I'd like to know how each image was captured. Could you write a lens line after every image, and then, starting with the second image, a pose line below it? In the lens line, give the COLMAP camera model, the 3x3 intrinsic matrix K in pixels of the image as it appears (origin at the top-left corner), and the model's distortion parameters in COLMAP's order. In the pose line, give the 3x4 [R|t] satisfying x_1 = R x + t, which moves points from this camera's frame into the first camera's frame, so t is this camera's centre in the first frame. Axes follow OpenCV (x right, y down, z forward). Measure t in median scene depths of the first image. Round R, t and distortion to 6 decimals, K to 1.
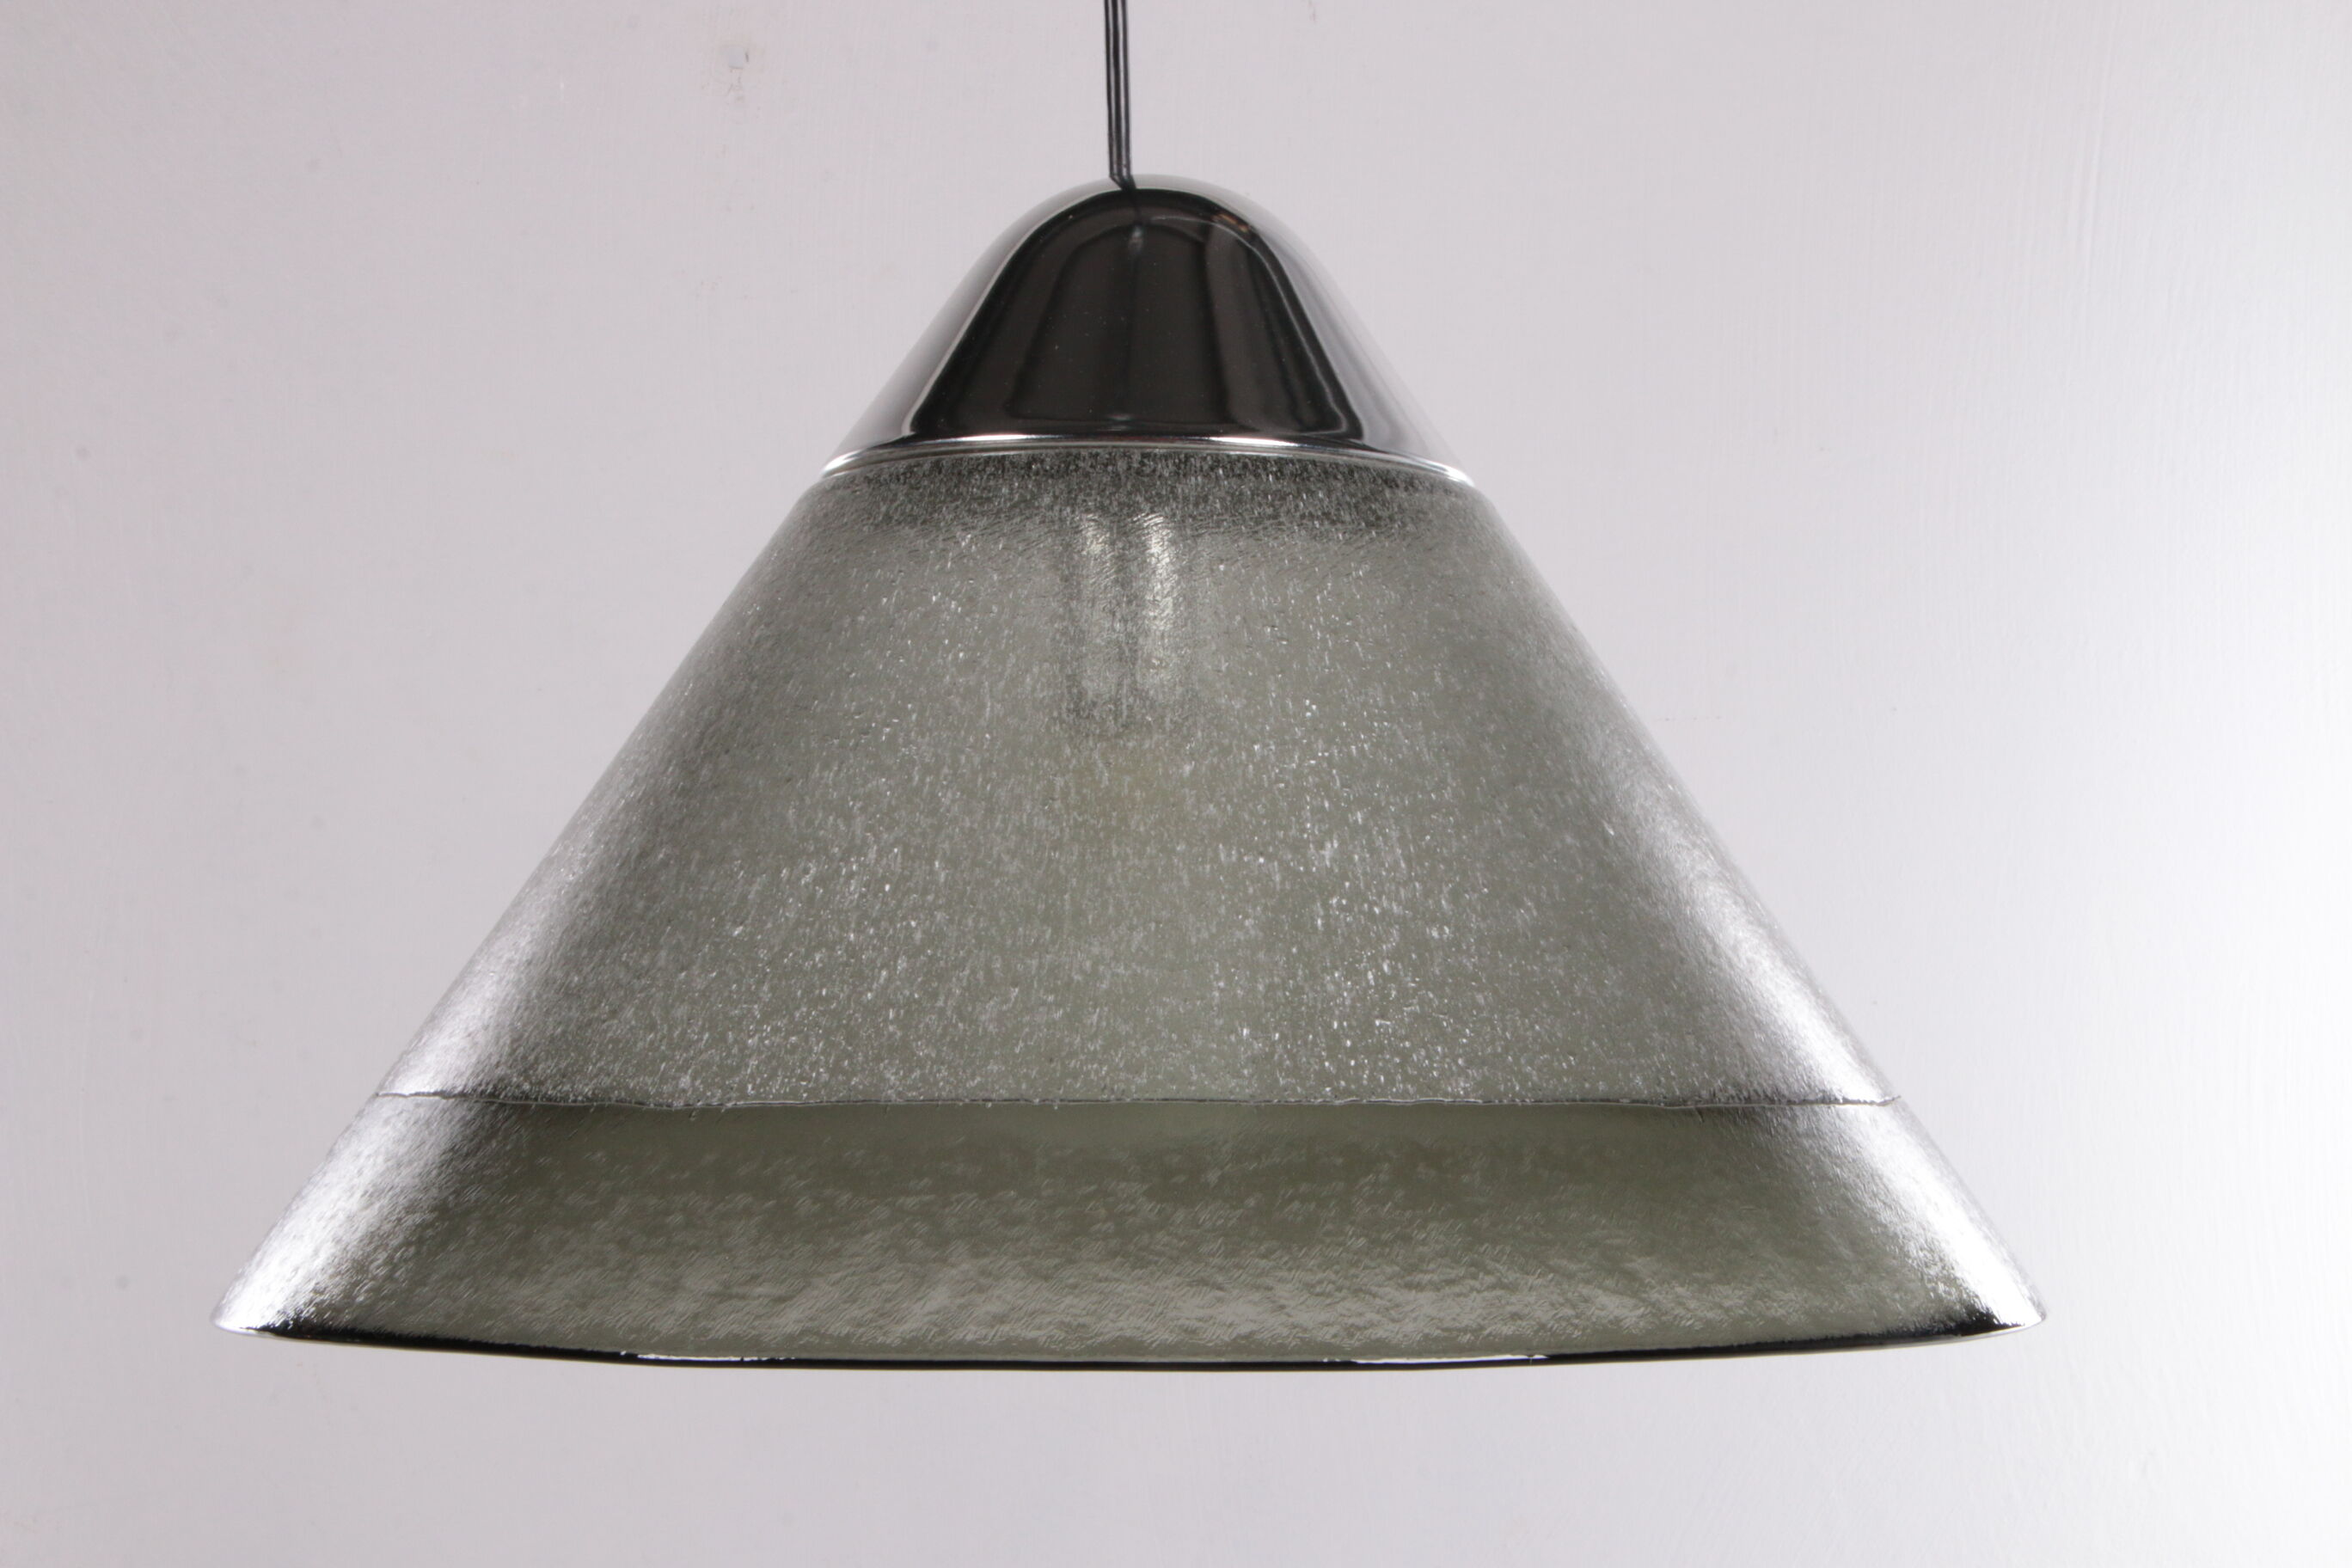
lens RADIAL K [[4581.6, 0, 1176.0], [0, 4581.6, 784.0], [0, 0, 1]] dist [0.251067, 0.043290]
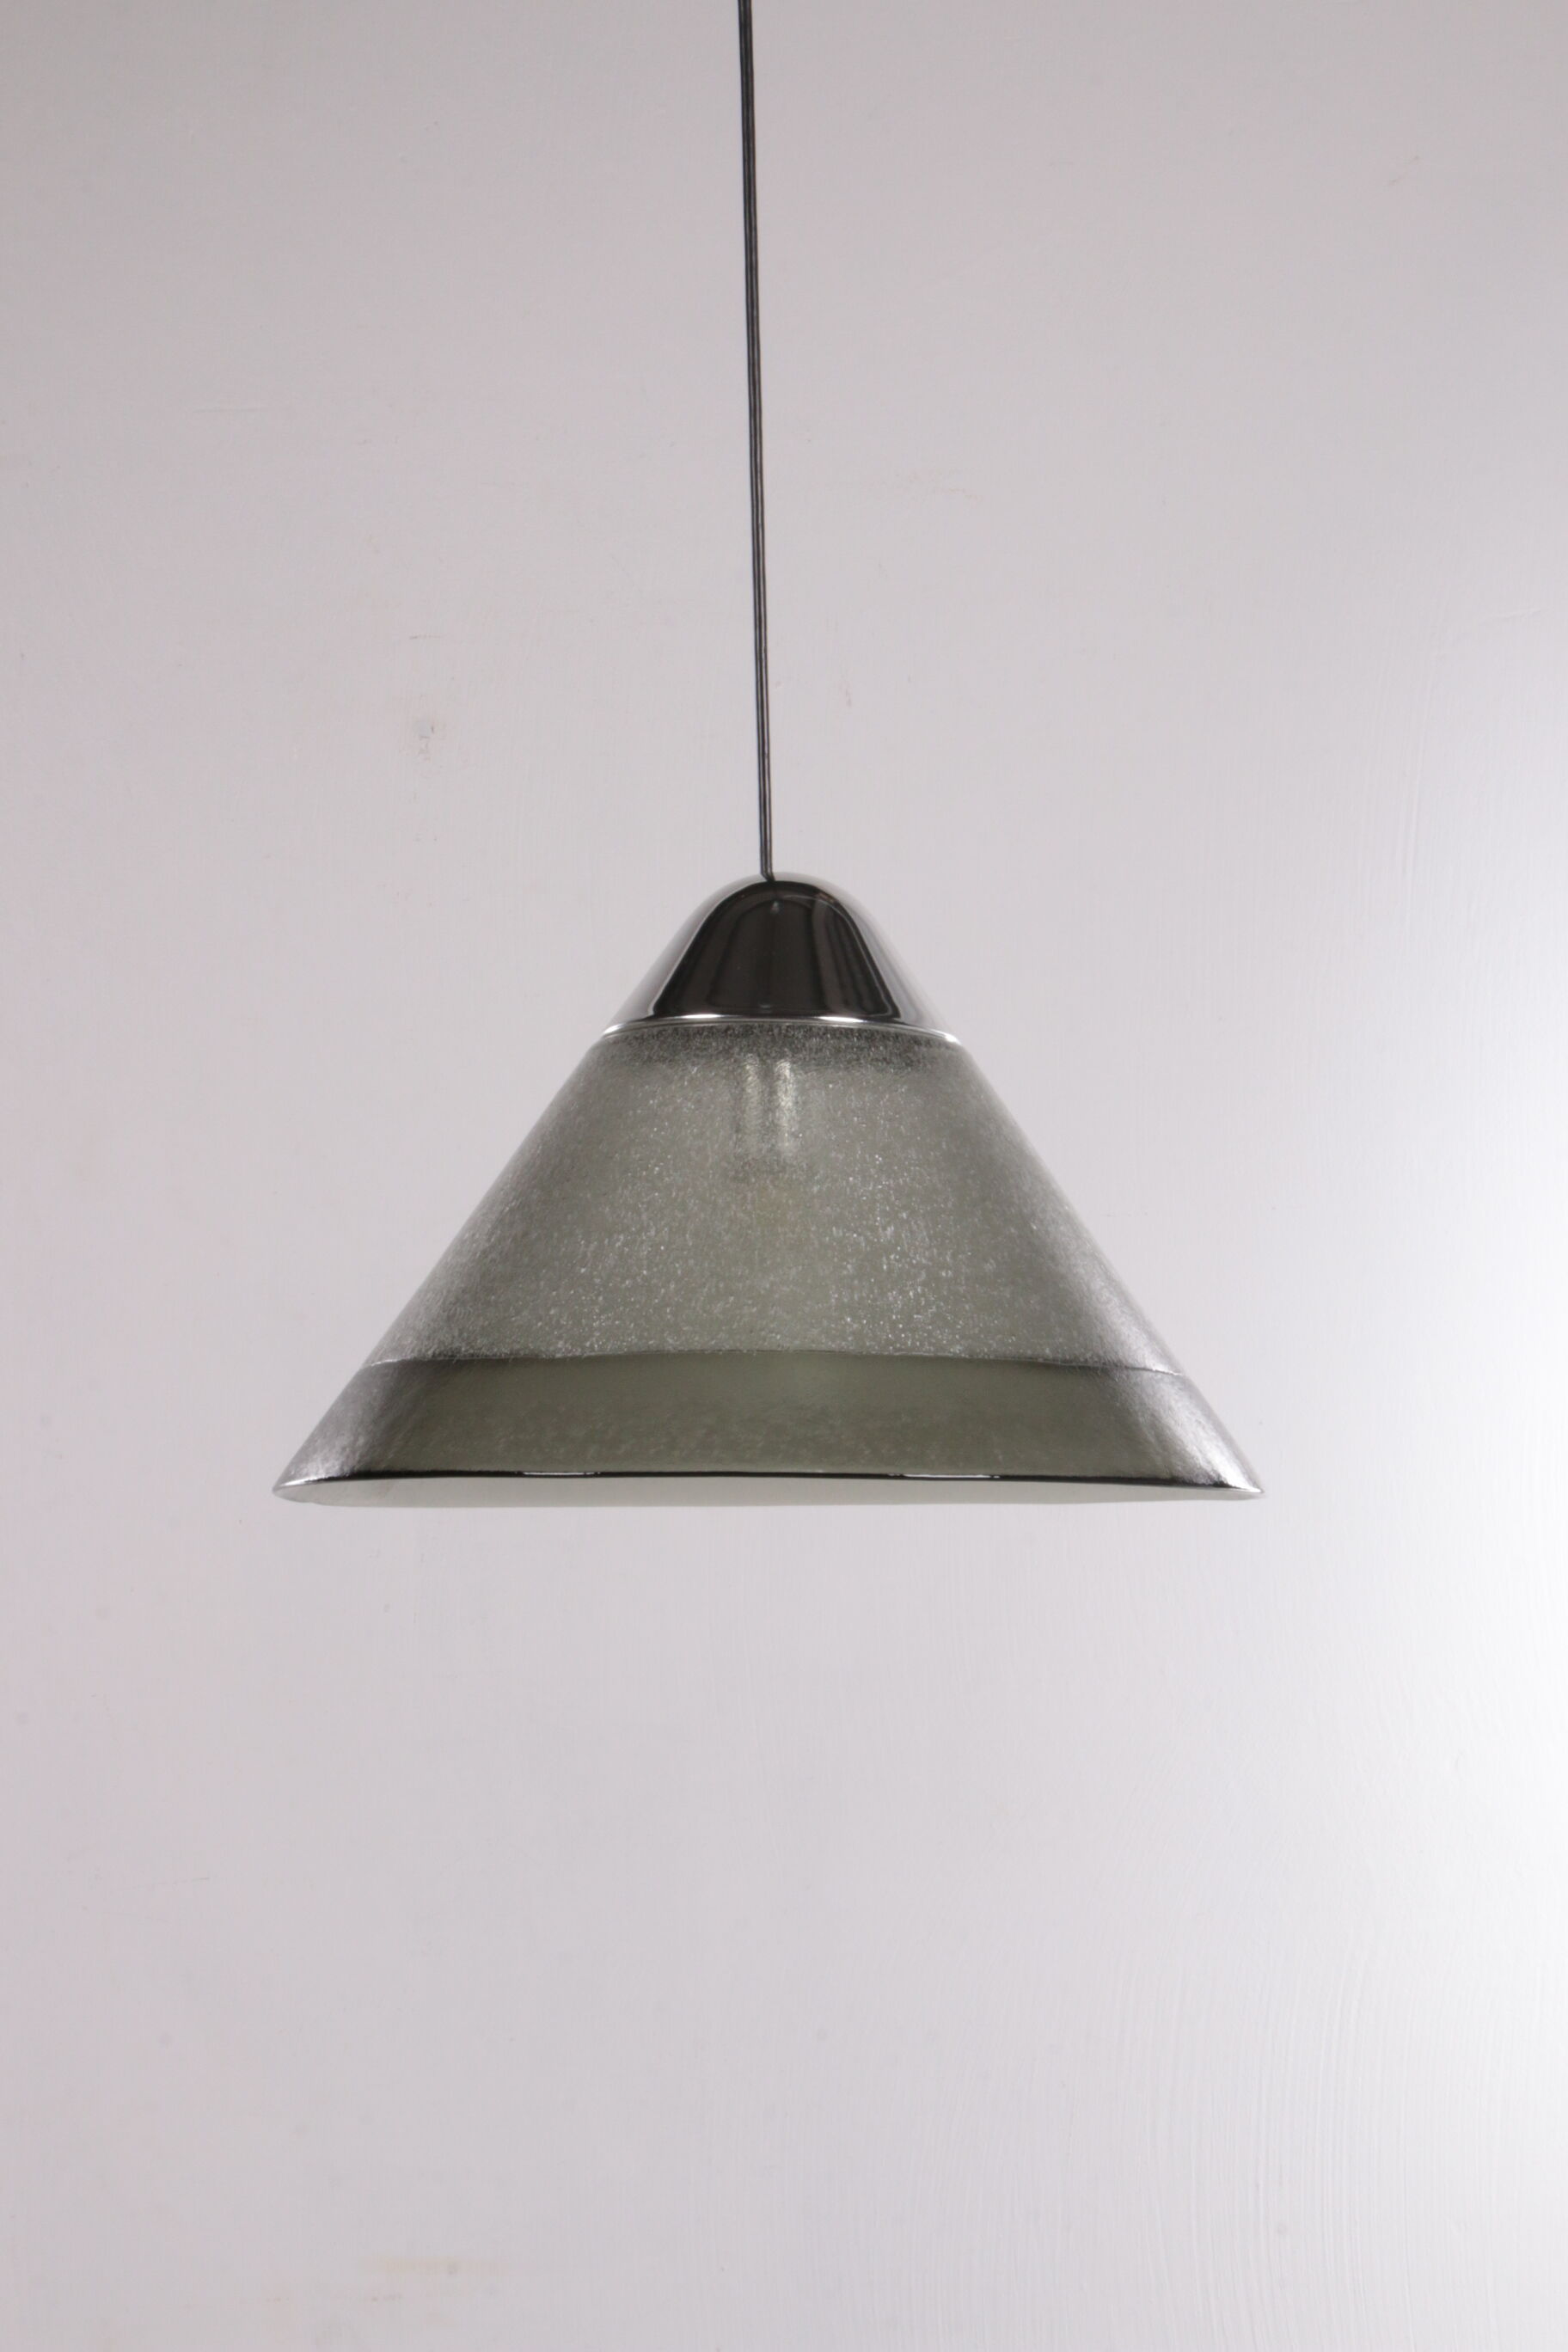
lens RADIAL K [[4581.6, 0, 784.0], [0, 4581.6, 1176.0], [0, 0, 1]] dist [0.251067, 0.043290]
pose [[0.999207, 0.009421, 0.038698, -0.084816], [-0.007959, 0.999255, -0.037775, 0.063580], [-0.039026, 0.037437, 0.998537, -0.916961]]
